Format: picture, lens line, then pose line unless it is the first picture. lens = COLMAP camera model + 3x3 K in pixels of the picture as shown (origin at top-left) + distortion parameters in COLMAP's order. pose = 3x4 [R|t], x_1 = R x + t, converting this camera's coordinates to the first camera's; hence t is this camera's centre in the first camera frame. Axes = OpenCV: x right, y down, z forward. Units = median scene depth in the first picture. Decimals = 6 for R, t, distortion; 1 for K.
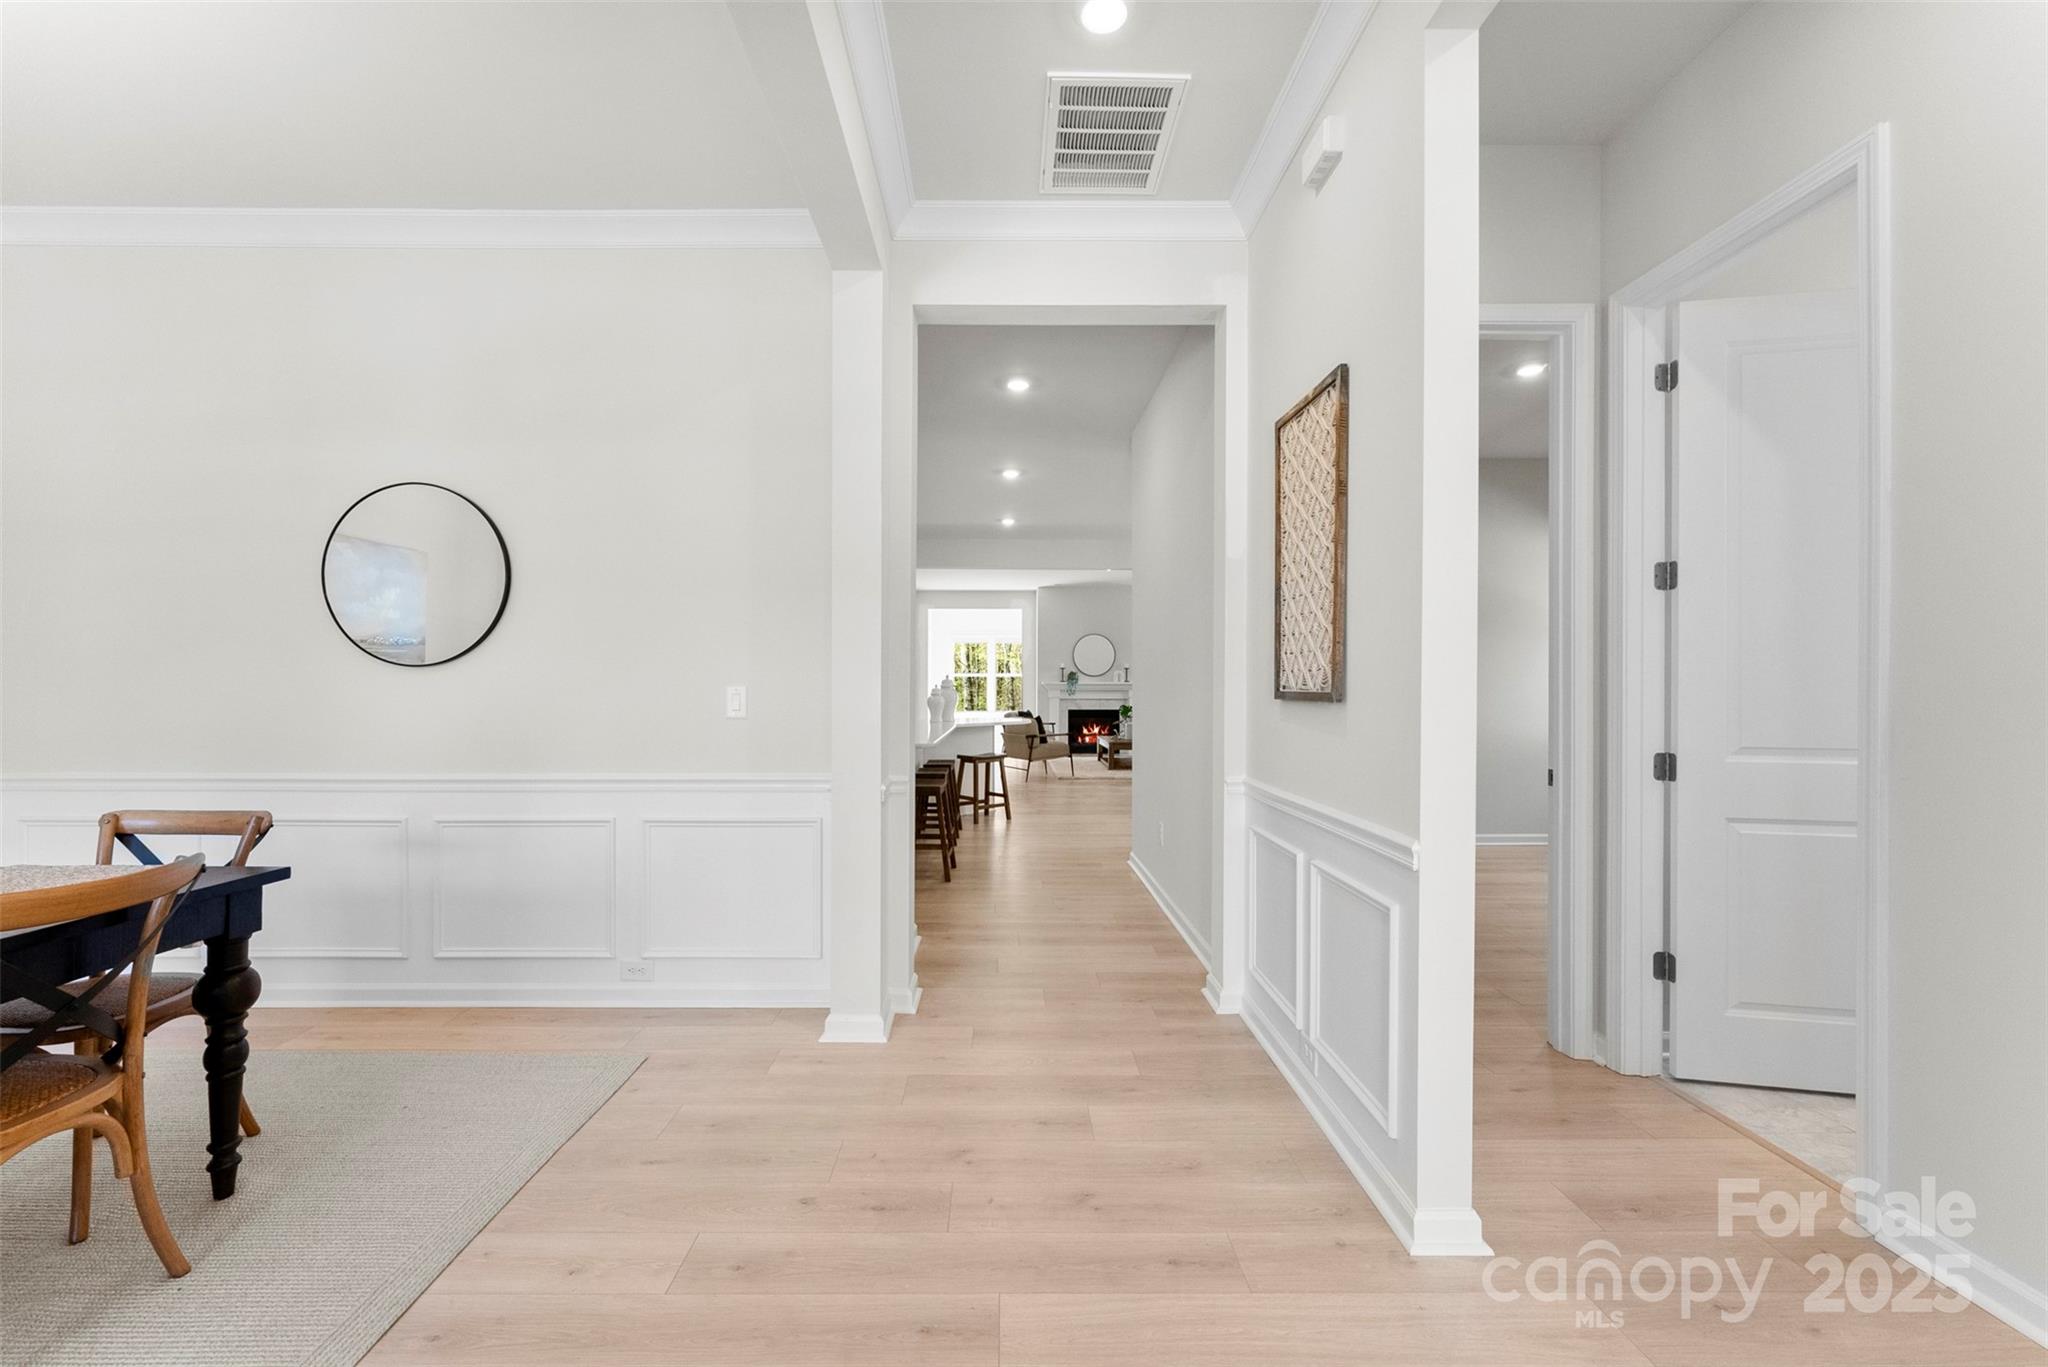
lens RADIAL K [[825.8, 0, 1018.7], [0, 825.8, 685.3], [0, 0, 1]] dist [0.000181, 0.000002]
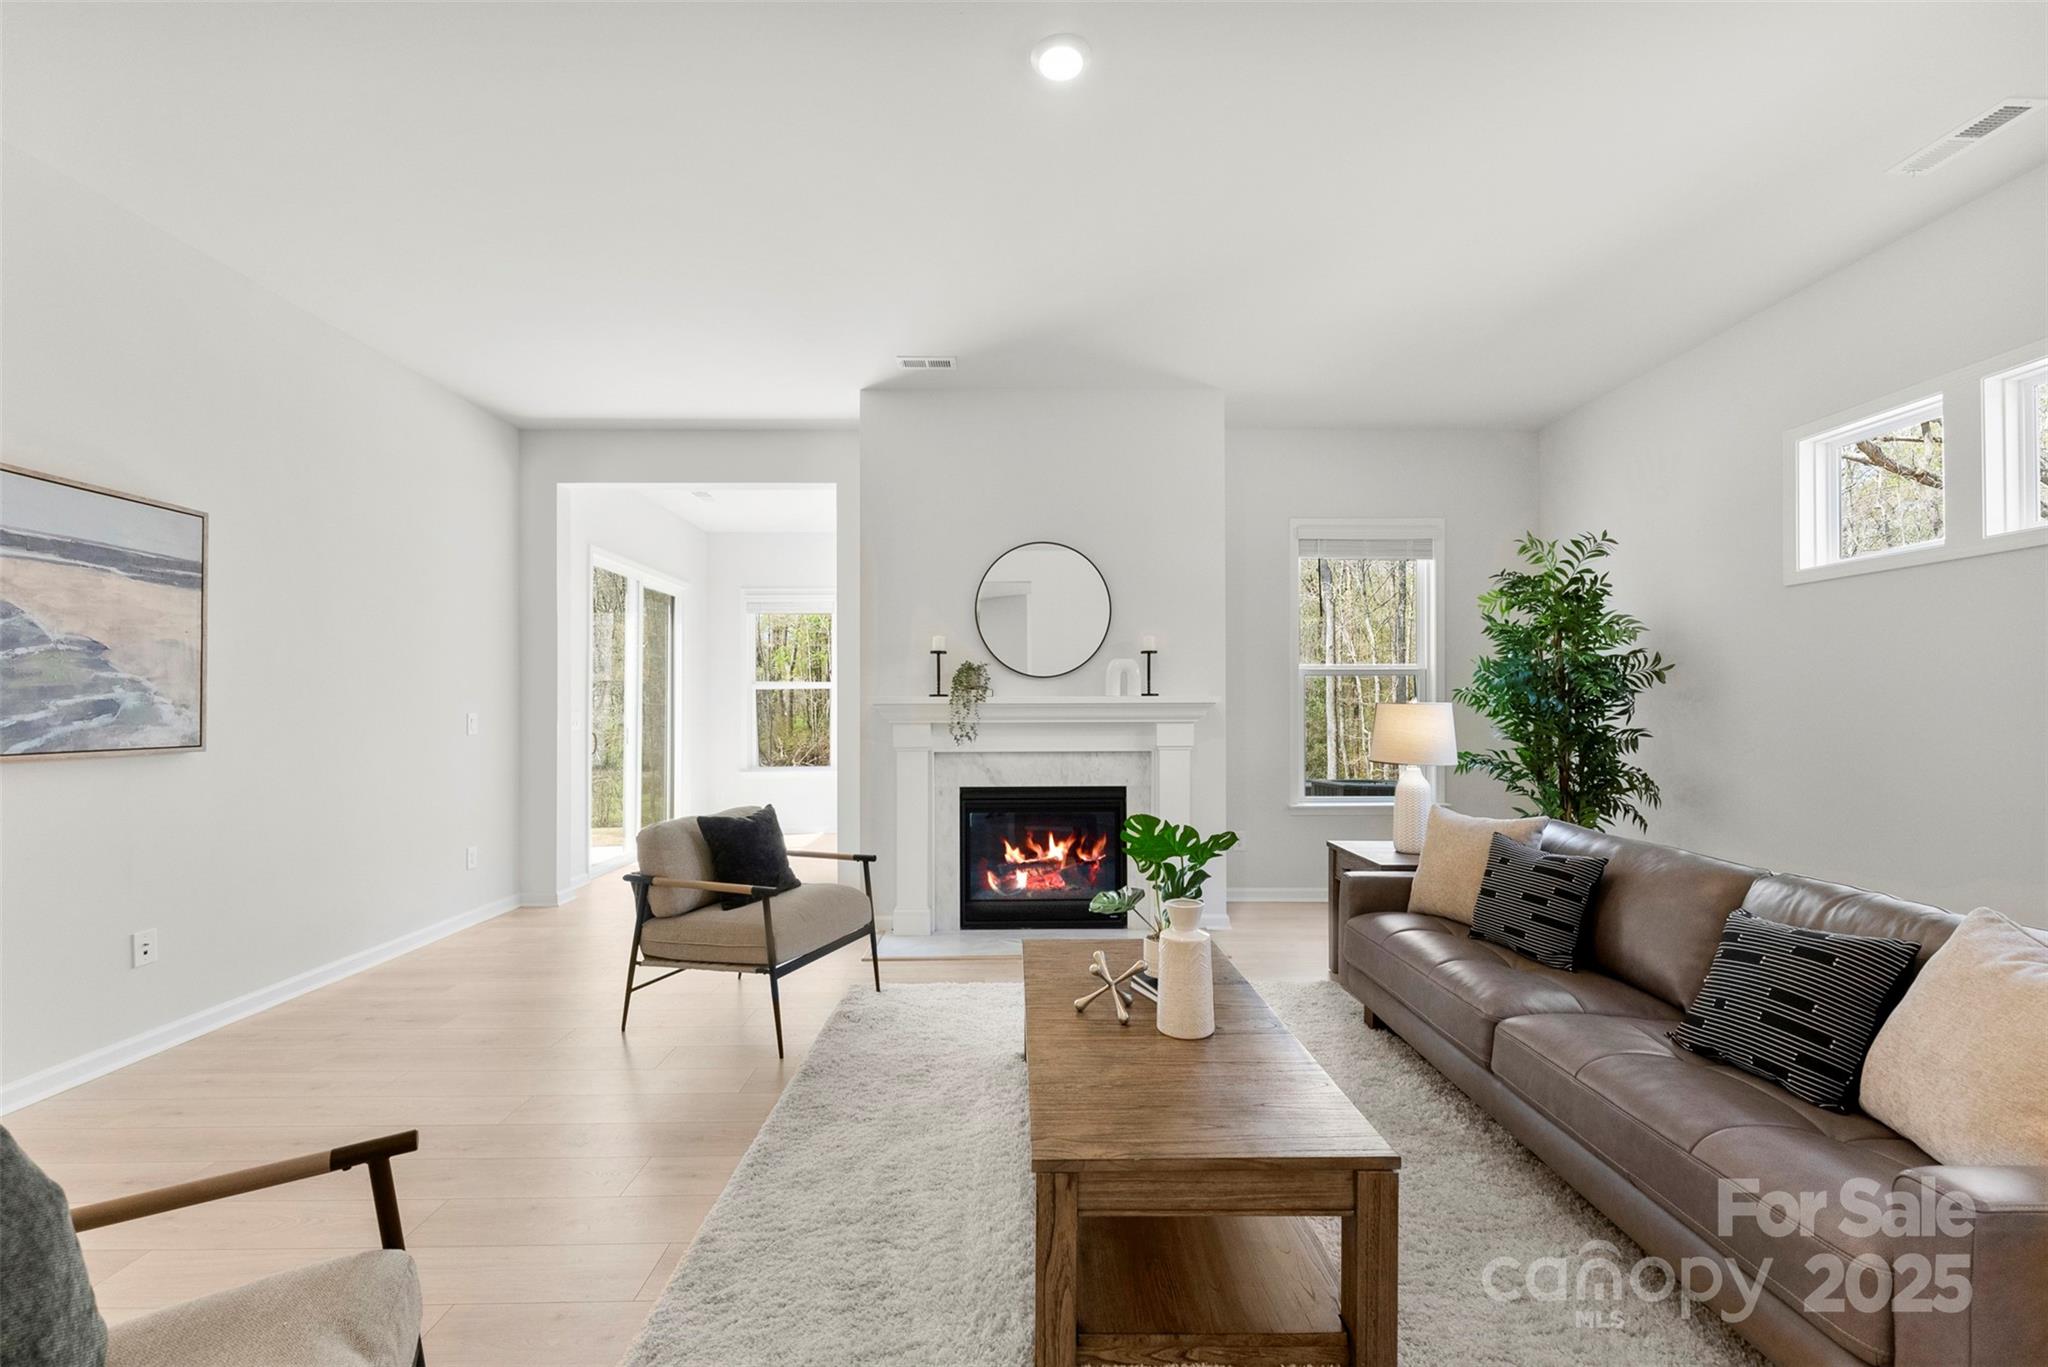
lens RADIAL K [[826.9, 0, 1018.3], [0, 826.9, 706.5], [0, 0, 1]] dist [0.003913, -0.001724]
pose [[0.999840, -0.008267, -0.015861, 0.087344], [0.008292, 0.999964, 0.001545, -0.000757], [0.015848, -0.001677, 0.999873, 0.695976]]
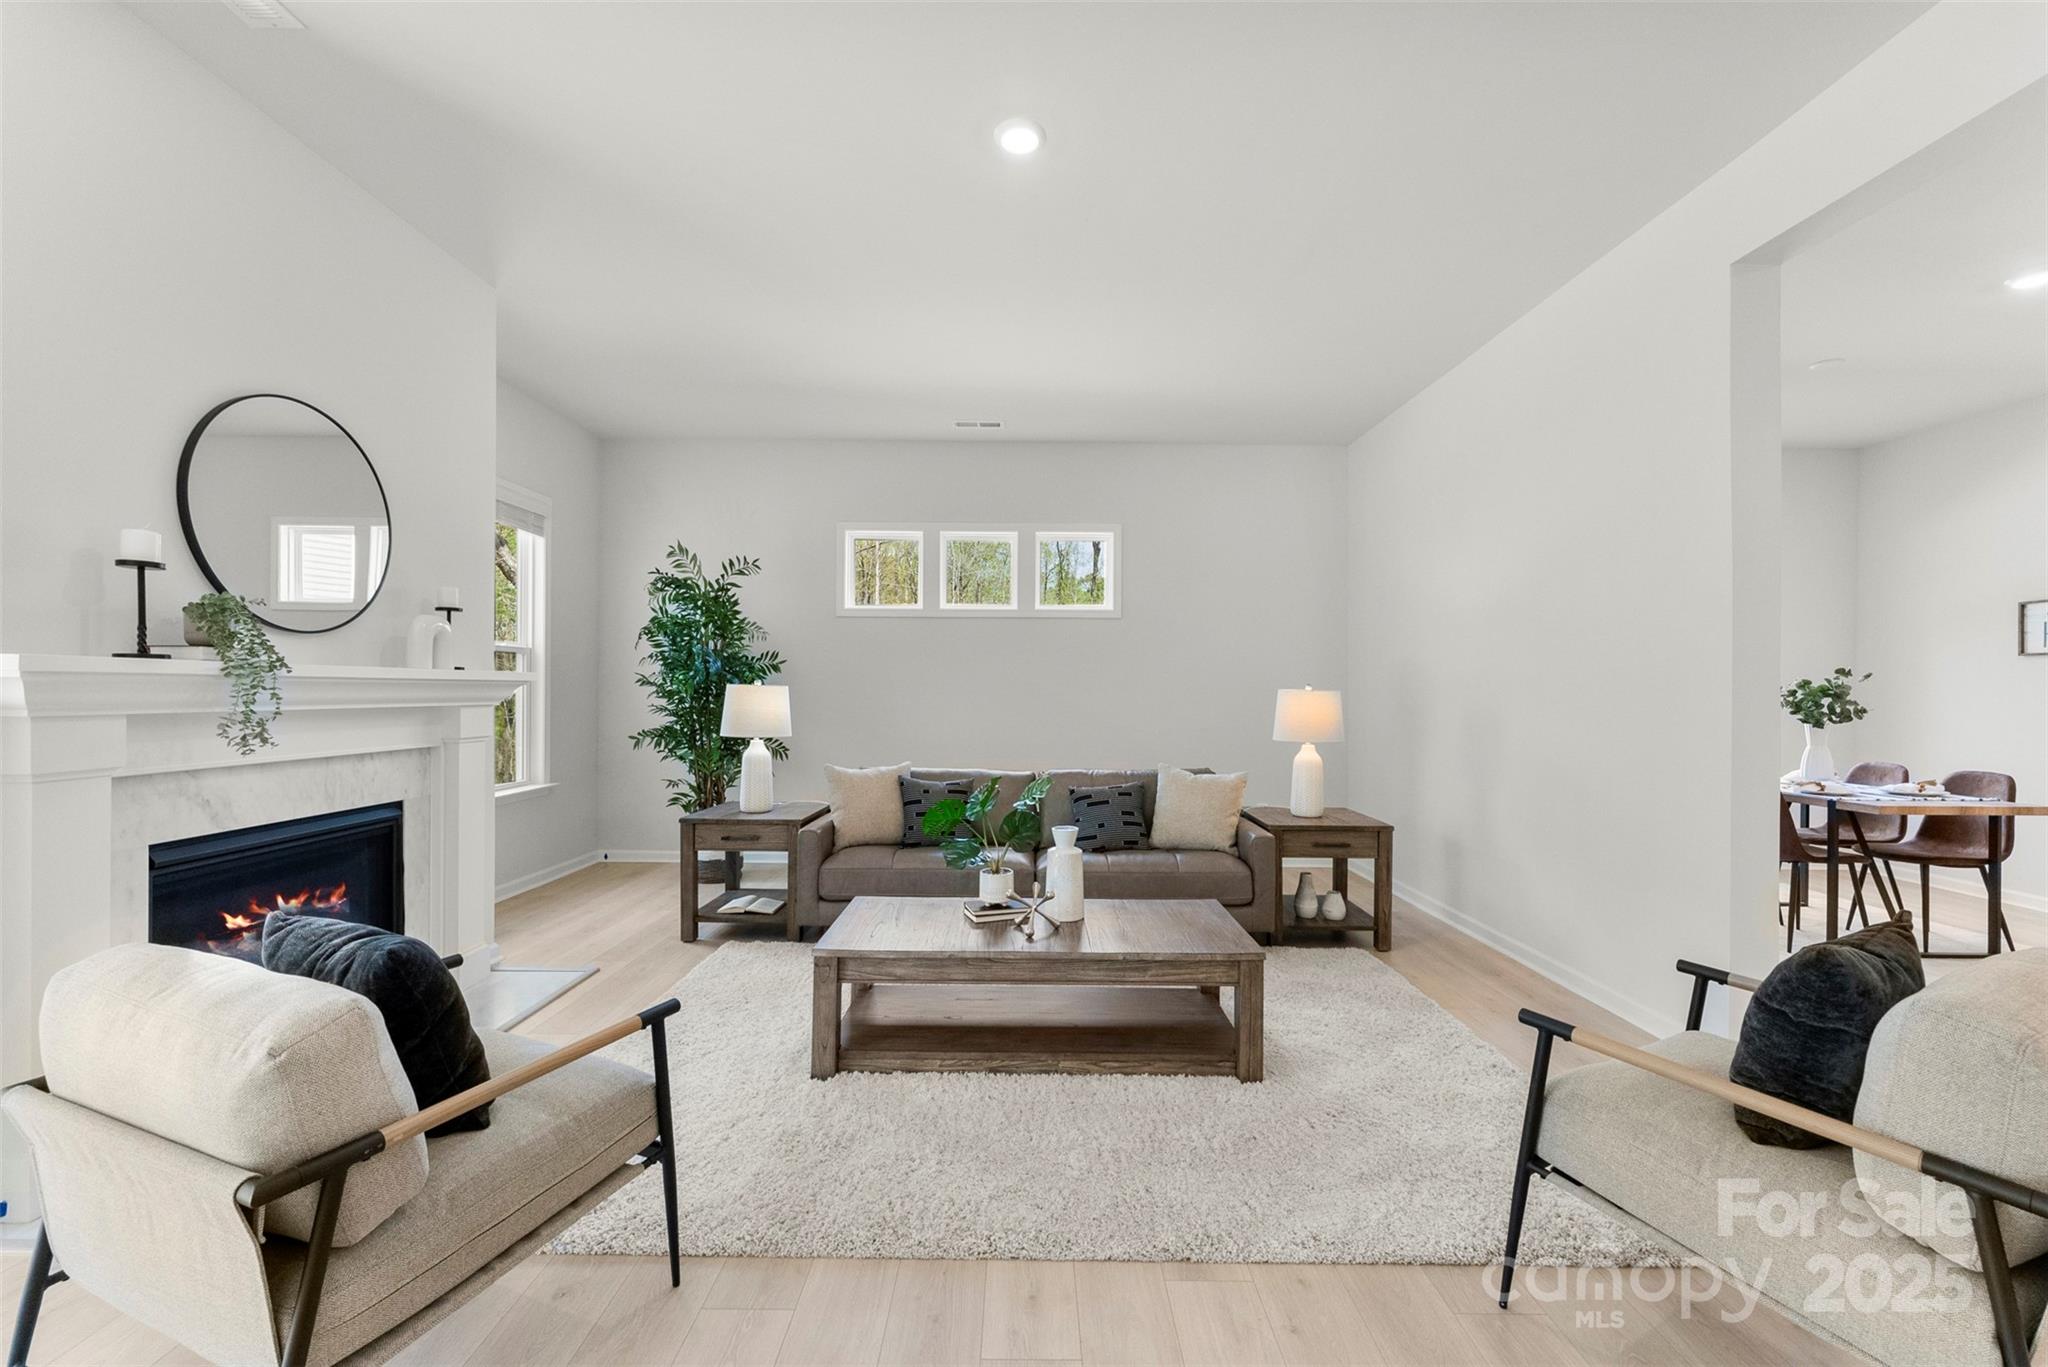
lens RADIAL K [[826.9, 0, 1030.6], [0, 826.9, 694.6], [0, 0, 1]] dist [0.003913, -0.001724]
pose [[0.018453, -0.008626, 0.999793, -0.087981], [-0.011806, 0.999891, 0.008845, -0.000939], [-0.999760, -0.011966, 0.018350, 0.843120]]
